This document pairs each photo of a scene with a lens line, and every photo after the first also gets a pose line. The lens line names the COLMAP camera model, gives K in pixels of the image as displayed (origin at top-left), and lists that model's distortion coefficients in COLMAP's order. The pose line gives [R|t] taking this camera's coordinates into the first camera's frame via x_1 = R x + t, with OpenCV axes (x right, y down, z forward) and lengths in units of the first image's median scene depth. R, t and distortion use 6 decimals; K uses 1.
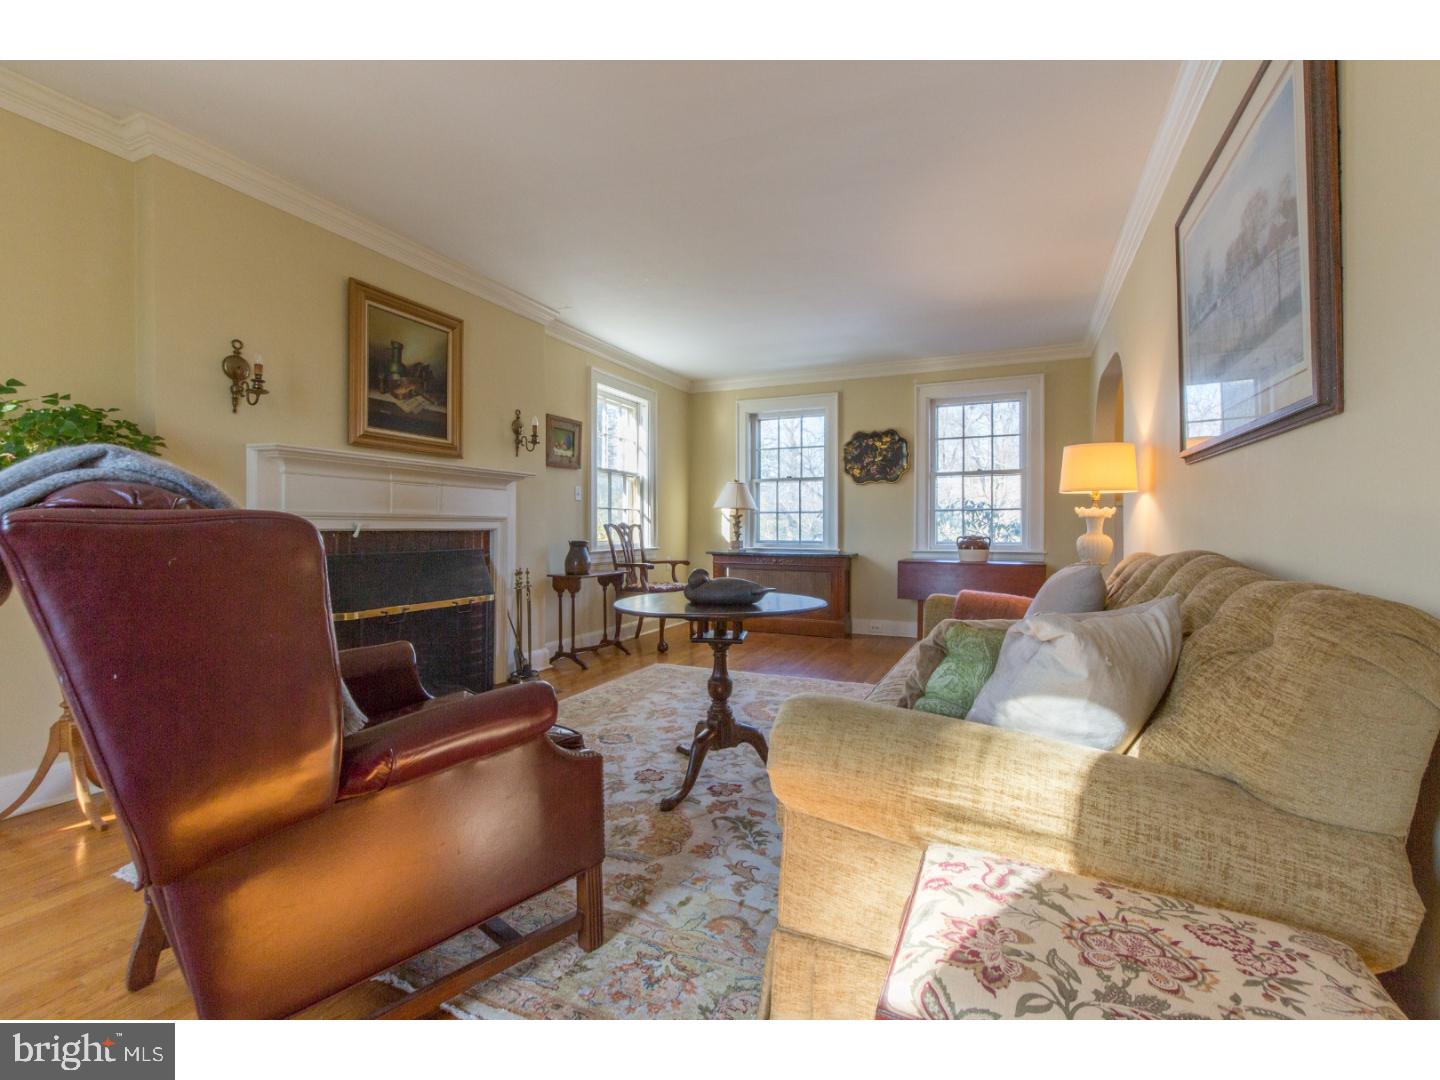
lens RADIAL K [[642.2, 0, 718.0], [0, 642.2, 527.3], [0, 0, 1]] dist [-0.012097, 0.000004]
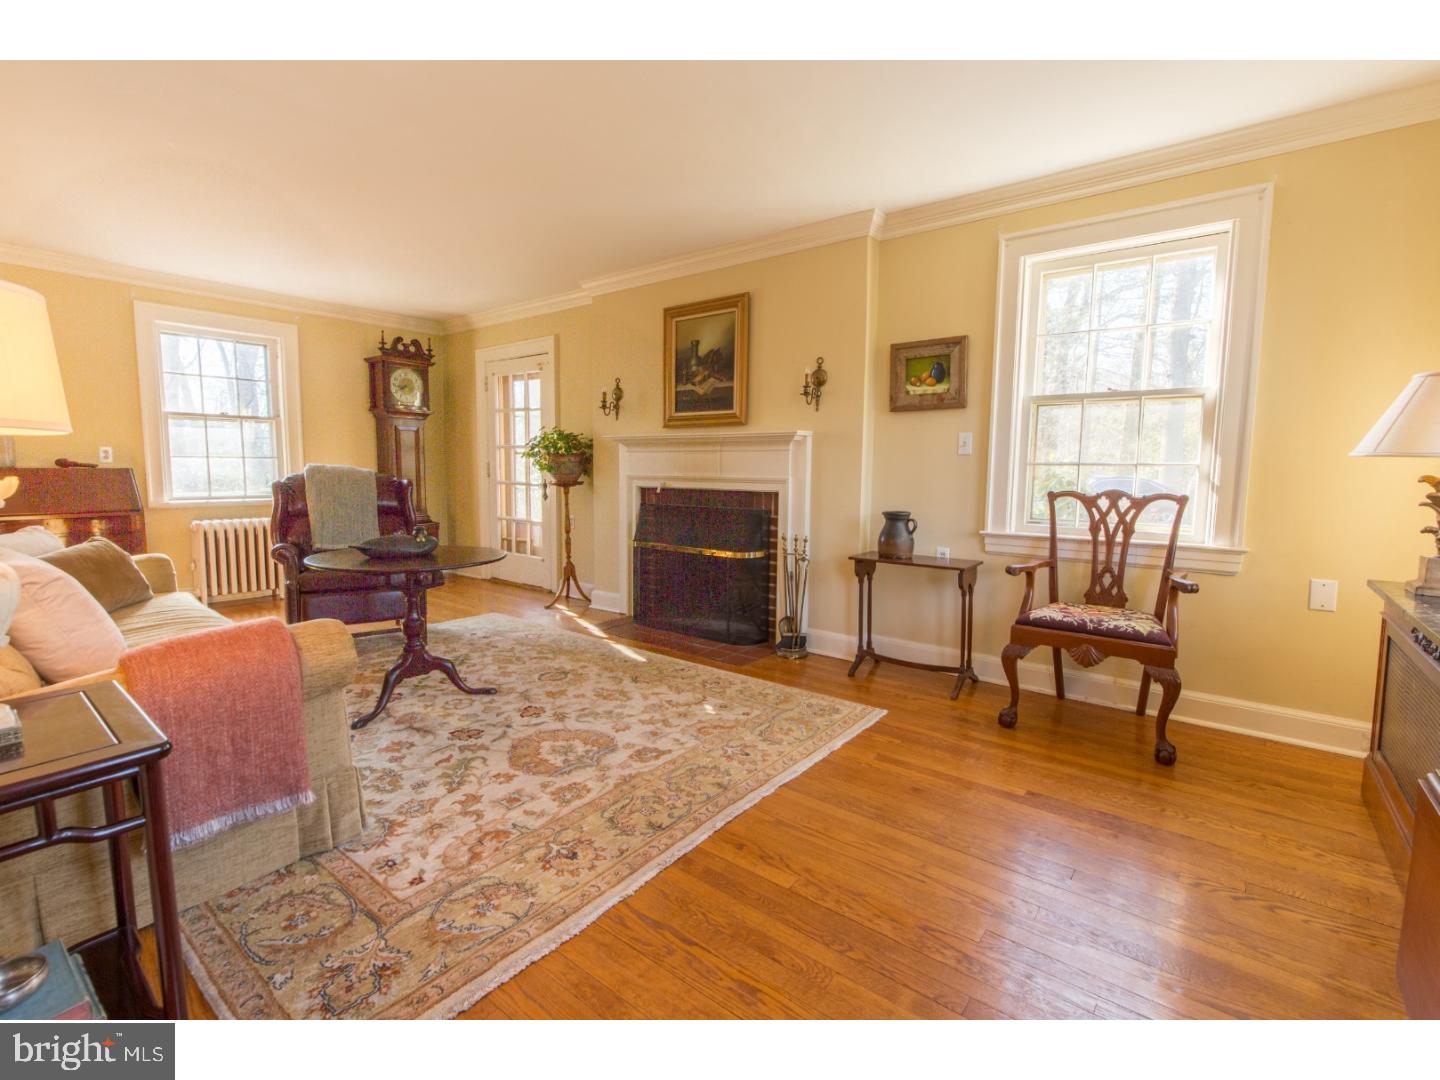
lens RADIAL K [[642.2, 0, 718.0], [0, 642.2, 527.3], [0, 0, 1]] dist [-0.012097, 0.000004]
pose [[-0.233473, 0.095588, -0.967654, 0.705400], [-0.003468, 0.995068, 0.099132, -0.043919], [0.972357, 0.026500, -0.231990, 1.263204]]
